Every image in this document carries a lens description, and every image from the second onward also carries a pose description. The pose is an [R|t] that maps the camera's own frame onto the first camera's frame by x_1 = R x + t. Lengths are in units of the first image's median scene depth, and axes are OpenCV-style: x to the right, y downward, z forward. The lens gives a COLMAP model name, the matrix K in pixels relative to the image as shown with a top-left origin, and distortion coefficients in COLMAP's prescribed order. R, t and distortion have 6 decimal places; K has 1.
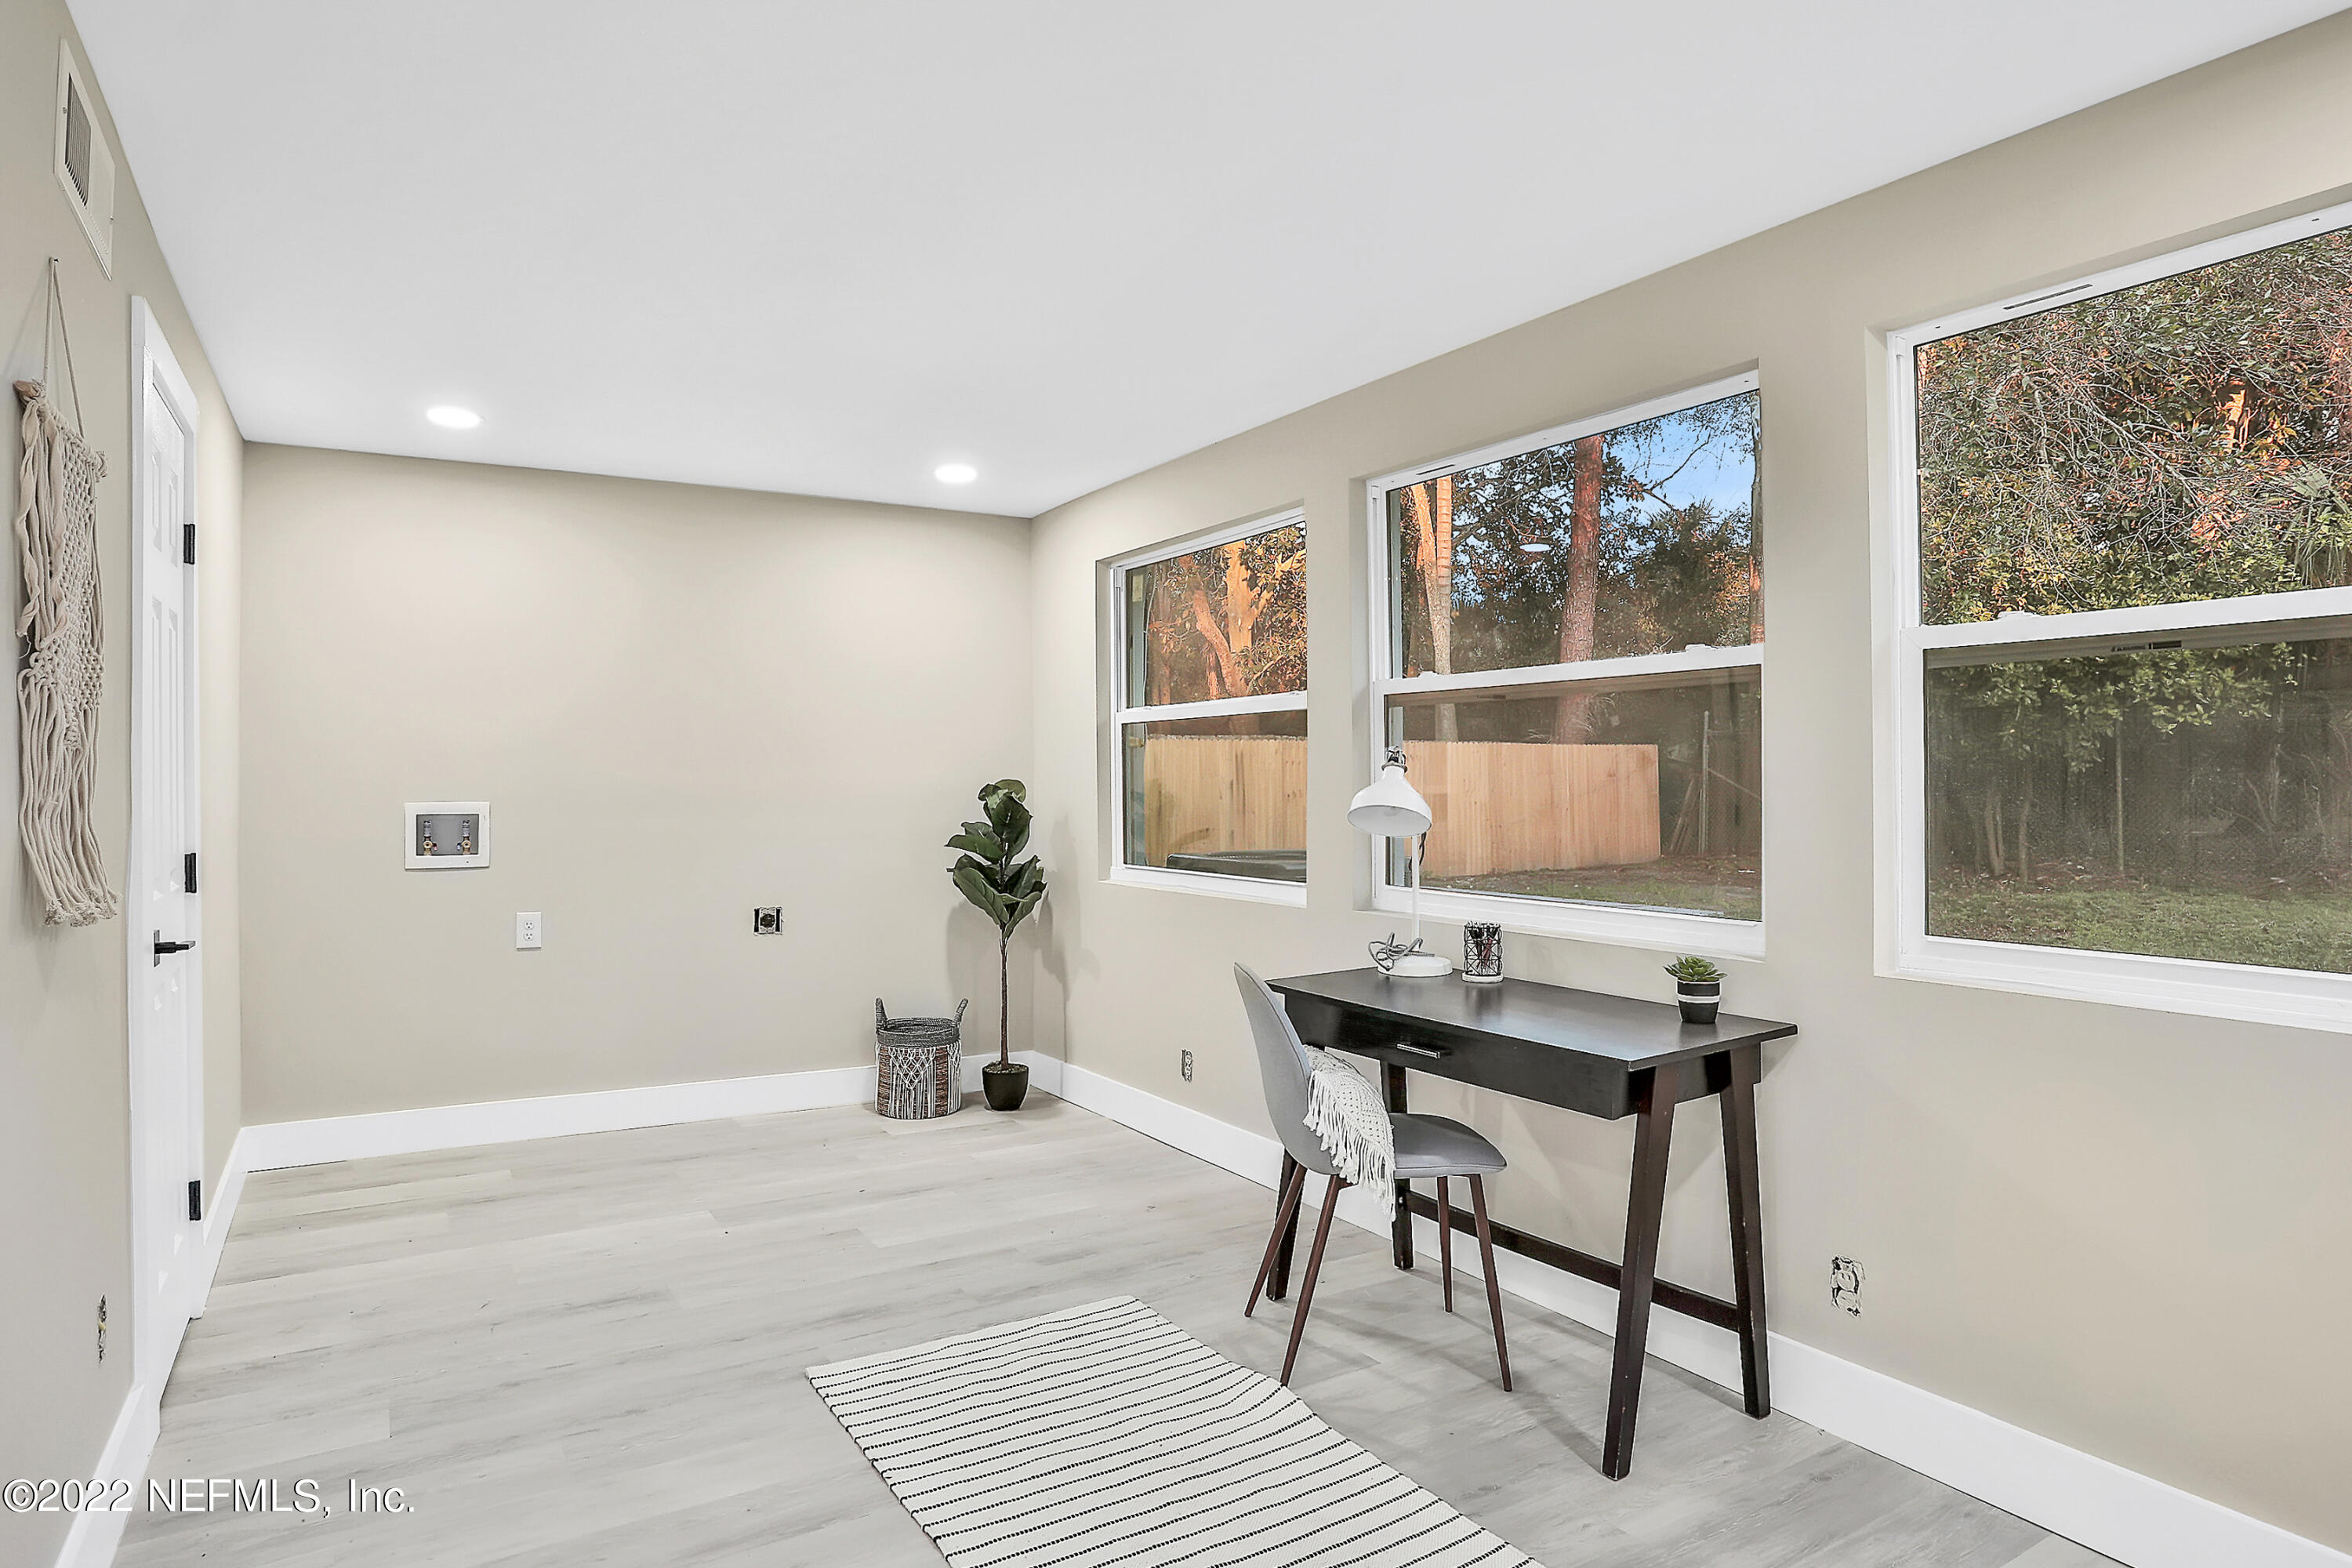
lens RADIAL K [[1326.0, 0, 1197.9], [0, 1326.0, 777.9], [0, 0, 1]] dist [-0.090928, 0.057222]
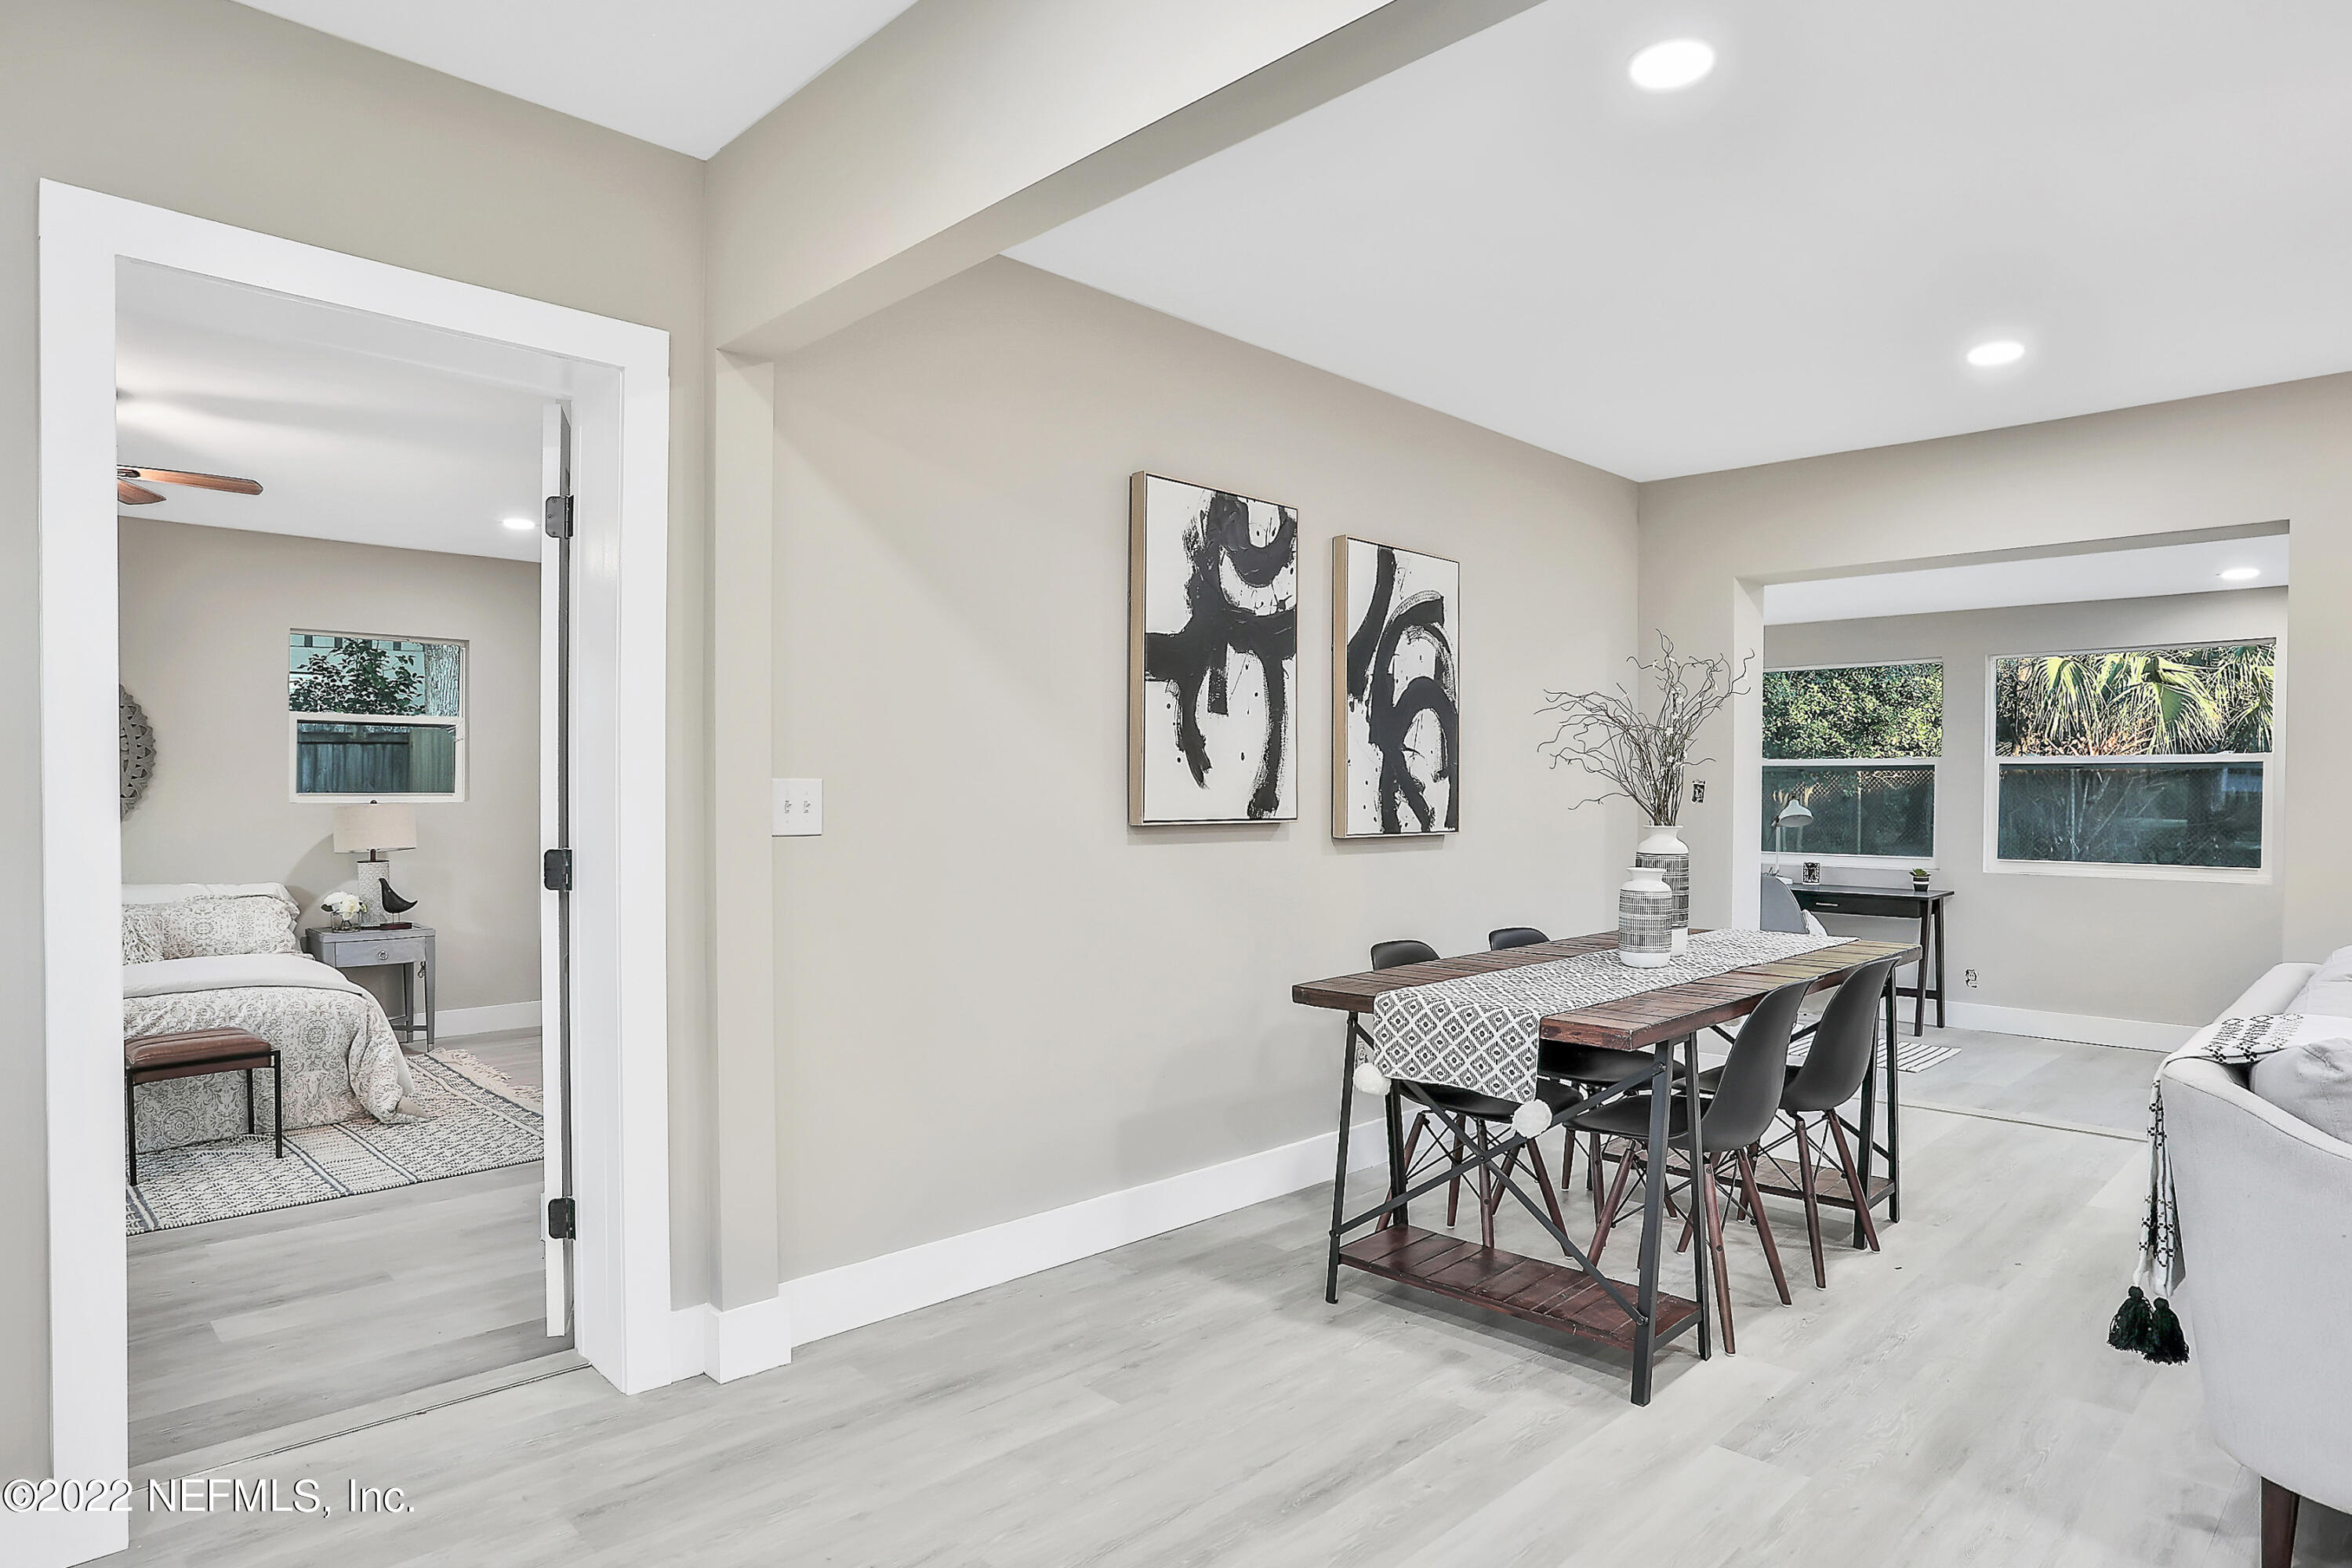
lens RADIAL K [[1326.0, 0, 1197.9], [0, 1326.0, 777.9], [0, 0, 1]] dist [-0.090928, 0.057222]
pose [[0.973398, 0.007864, 0.228985, -1.854368], [-0.006515, 0.999957, -0.006647, -0.035481], [-0.229027, 0.004978, 0.973407, -1.439811]]
